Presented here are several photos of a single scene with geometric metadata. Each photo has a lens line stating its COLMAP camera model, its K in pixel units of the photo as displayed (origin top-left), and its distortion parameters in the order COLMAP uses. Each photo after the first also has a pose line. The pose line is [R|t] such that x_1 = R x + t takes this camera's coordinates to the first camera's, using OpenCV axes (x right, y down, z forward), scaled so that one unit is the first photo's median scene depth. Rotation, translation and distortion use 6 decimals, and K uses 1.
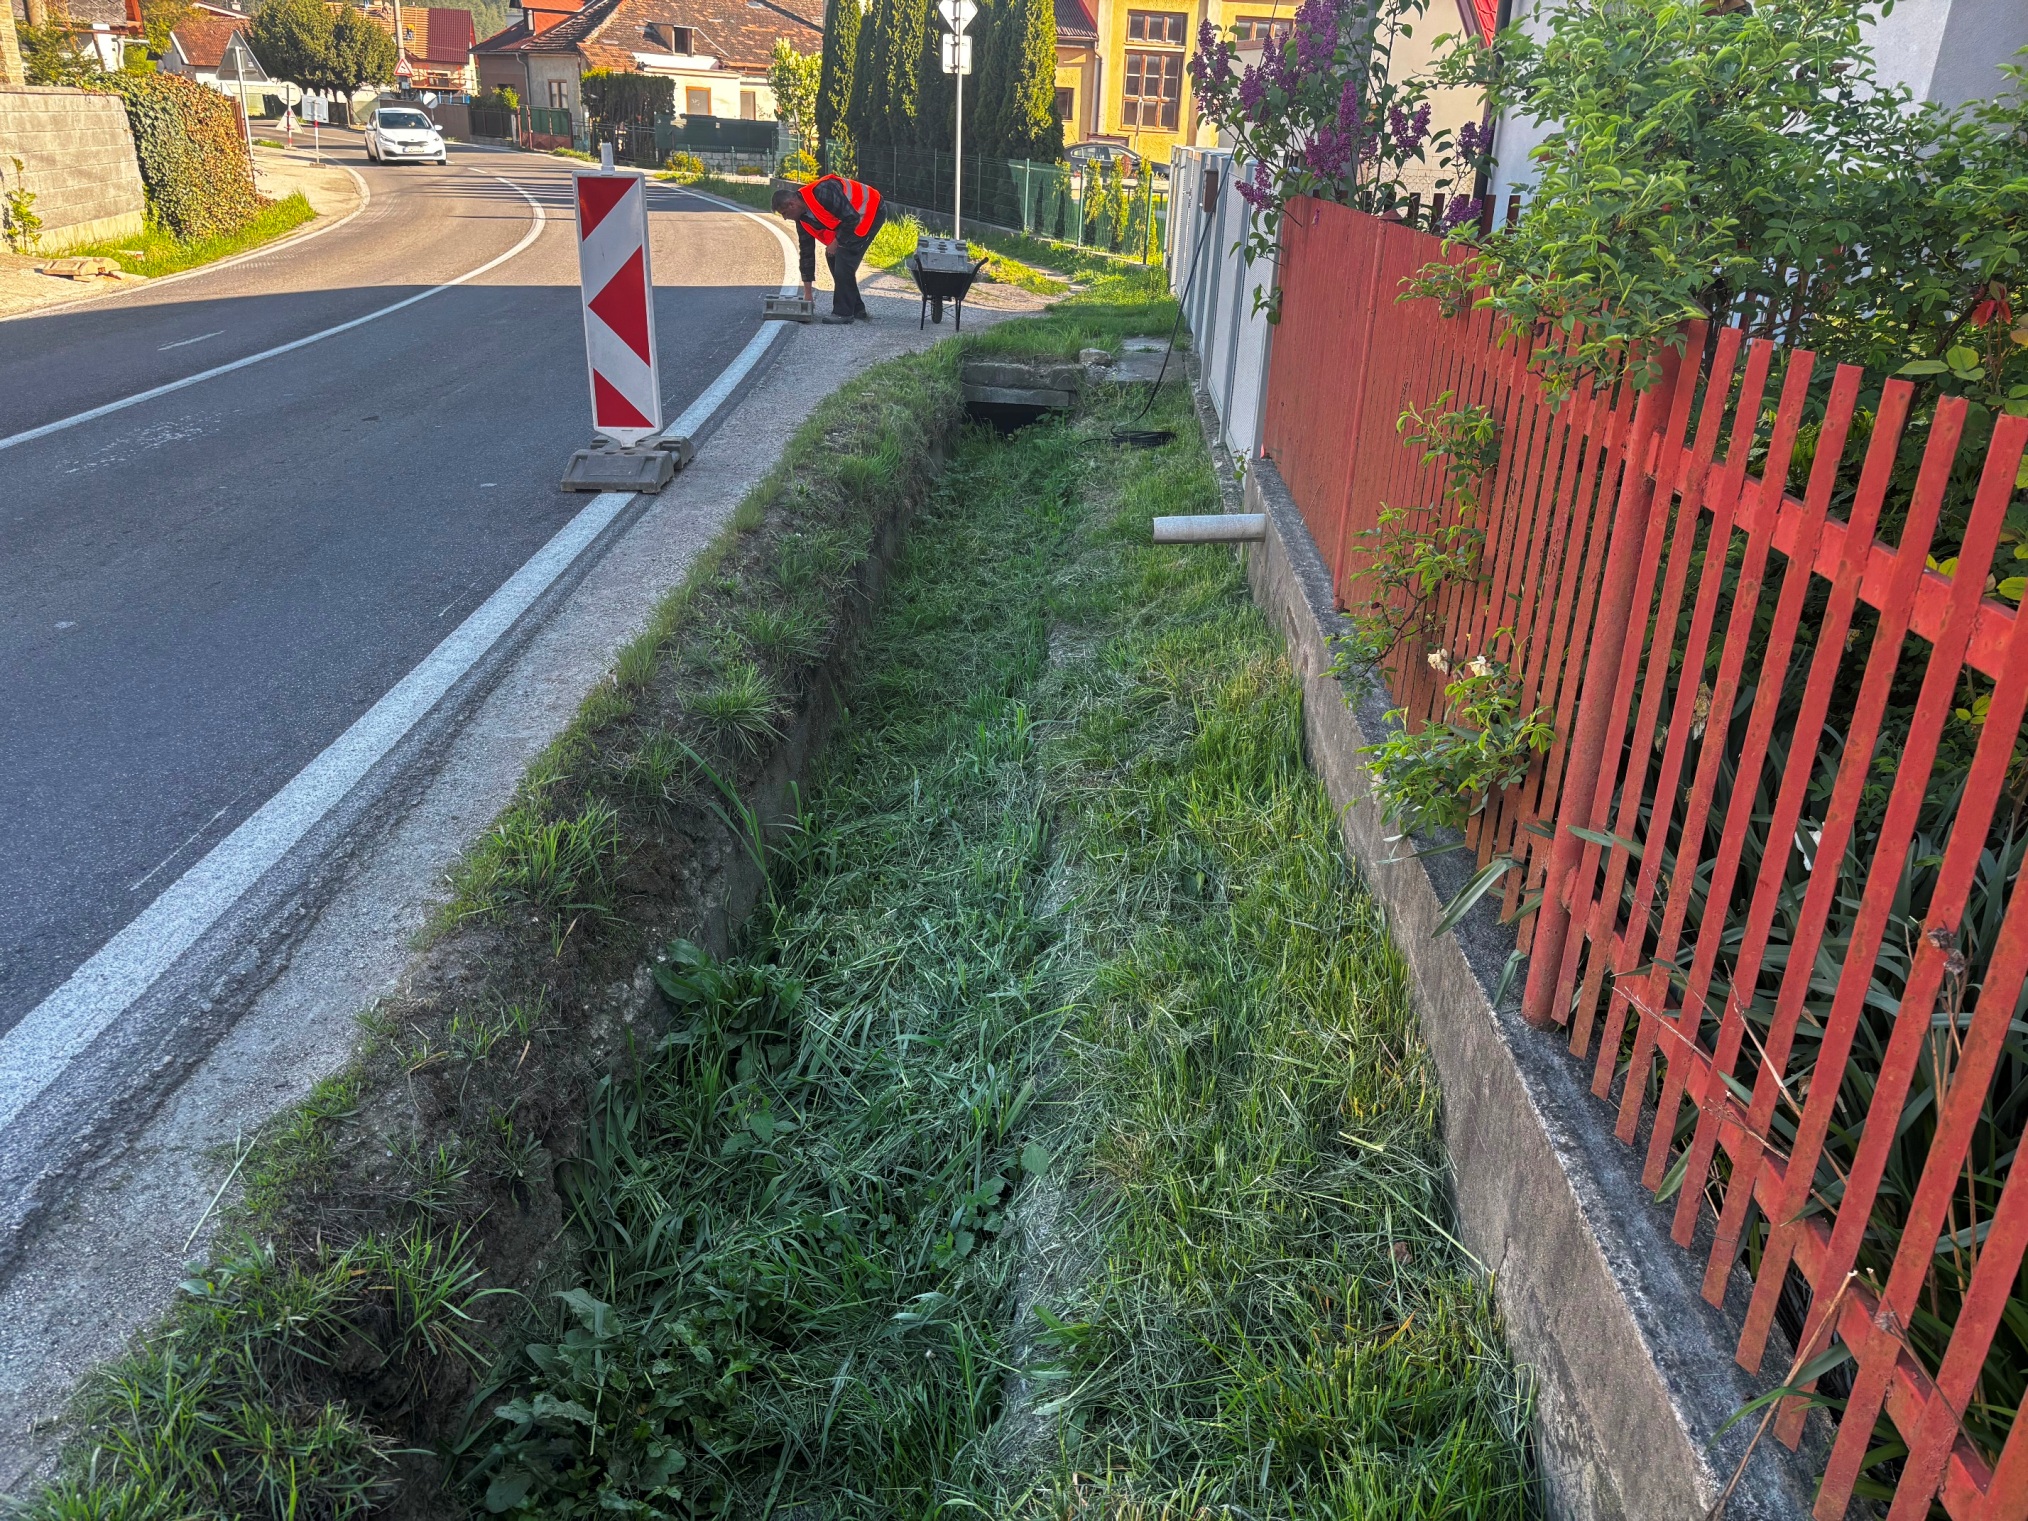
lens RADIAL K [[1549.0, 0, 1014.0], [0, 1549.0, 760.5], [0, 0, 1]] dist [-0.137417, 0.255033]
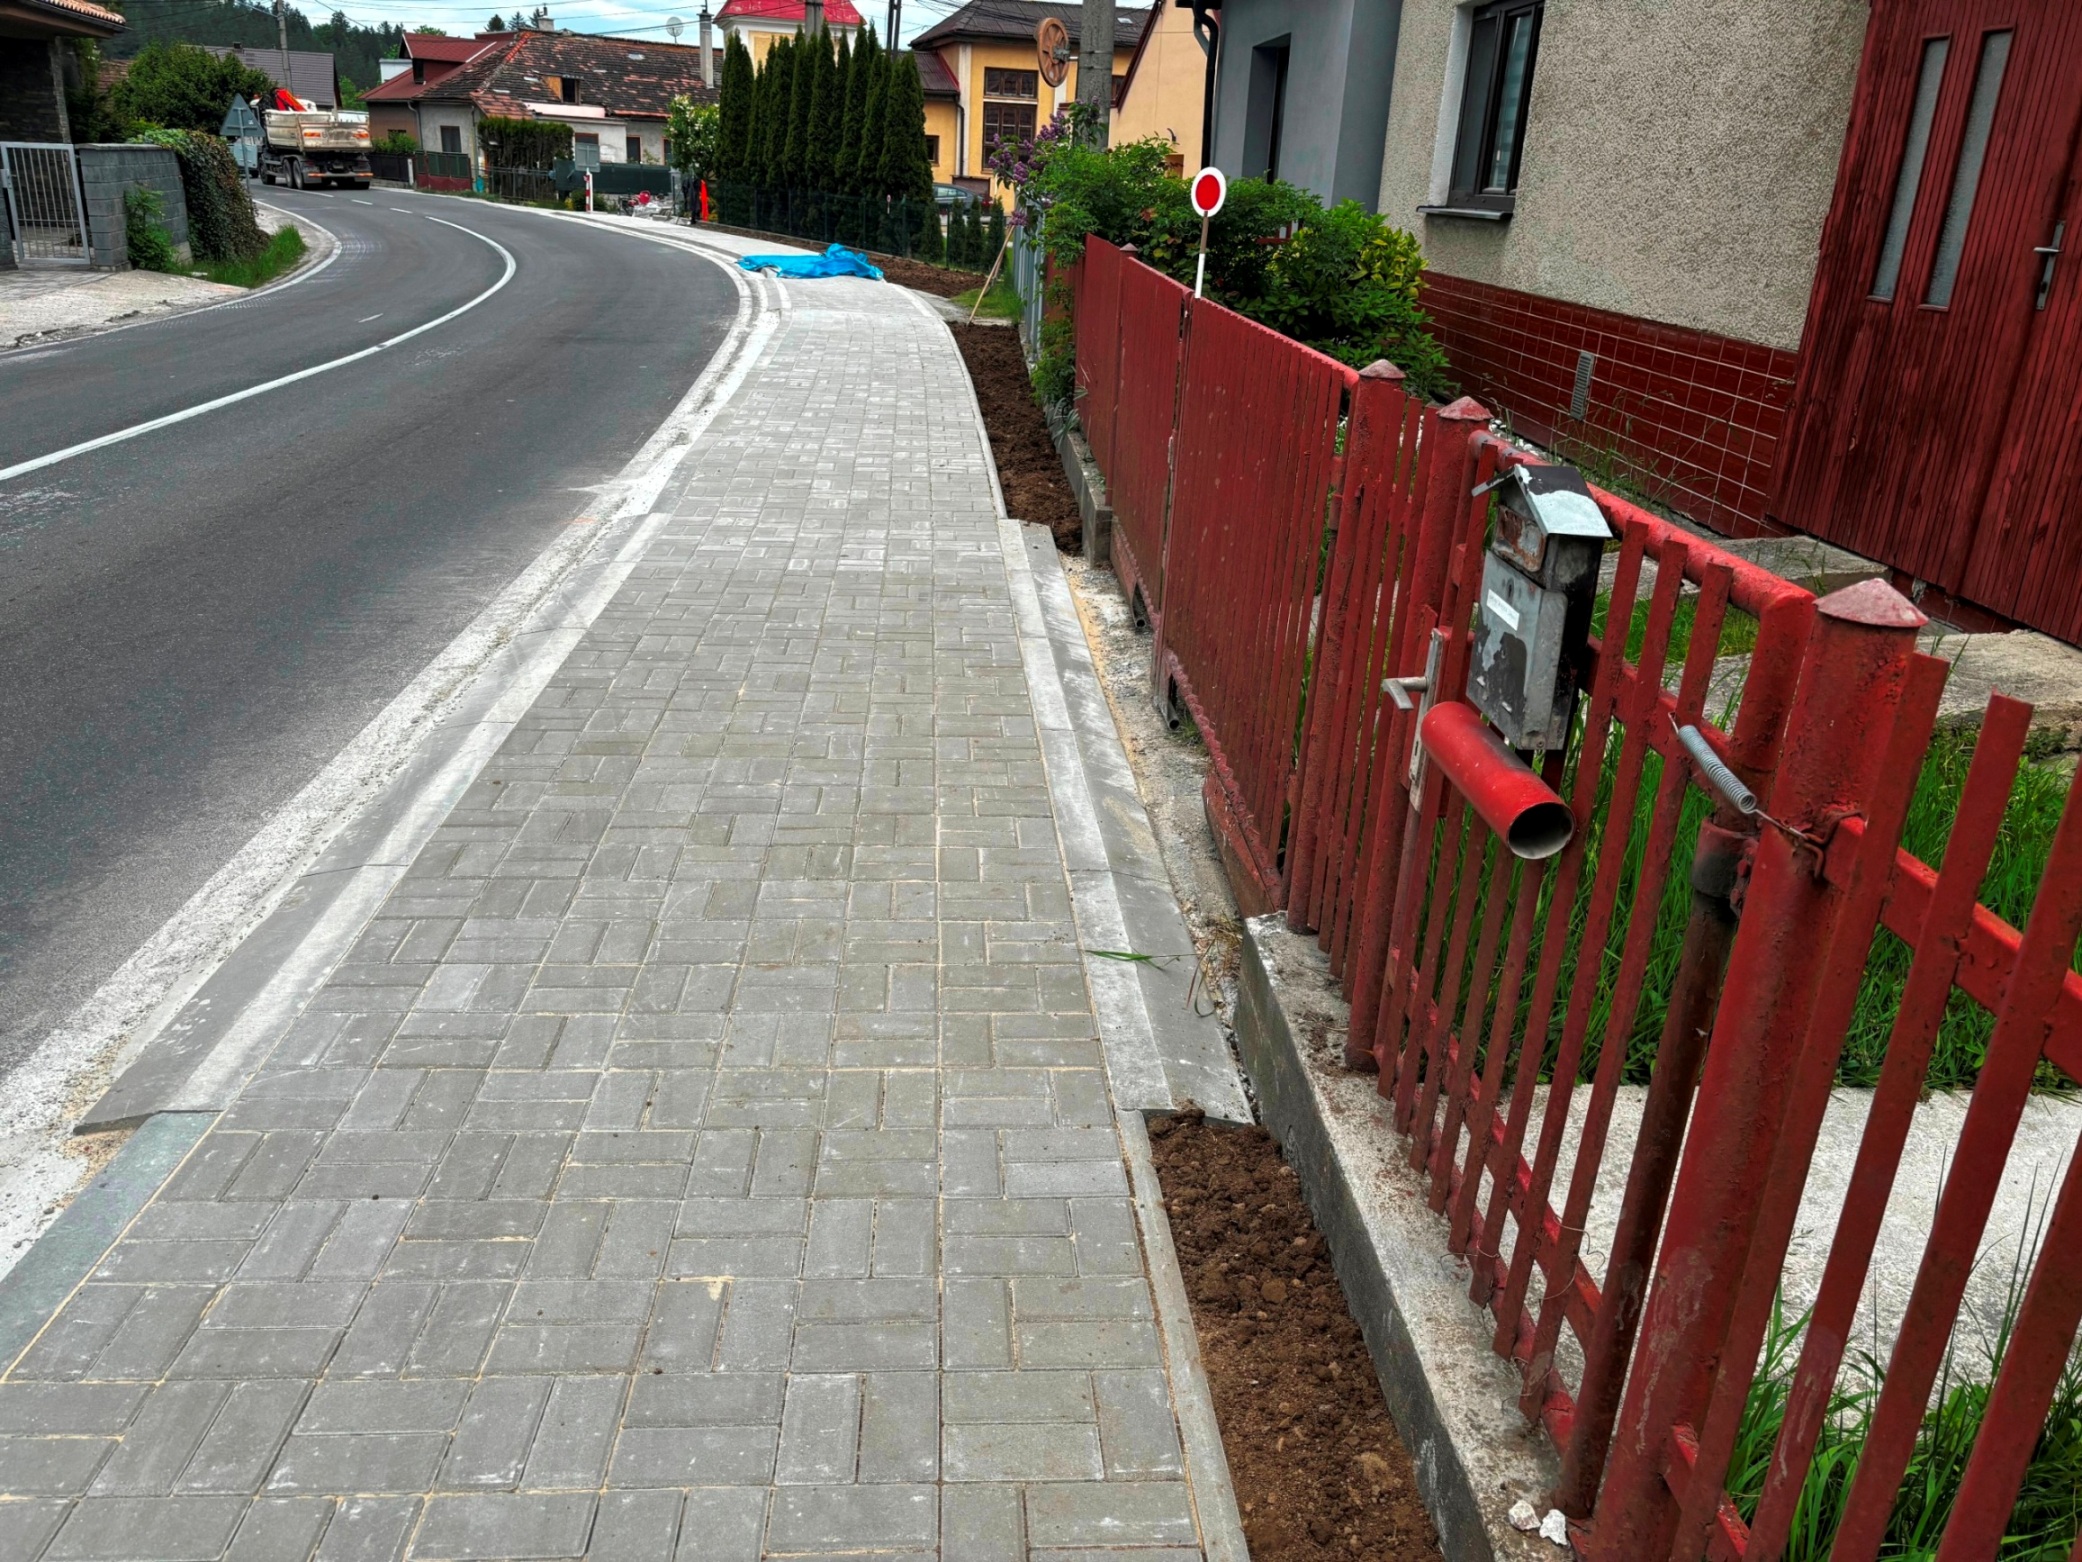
lens RADIAL K [[1590.2, 0, 1041.0], [0, 1590.2, 781.0], [0, 0, 1]] dist [-0.137417, 0.255033]
pose [[0.995670, -0.033845, 0.086583, -0.001939], [0.035588, 0.999192, -0.018669, 0.056400], [-0.085881, 0.021670, 0.996070, -0.143046]]
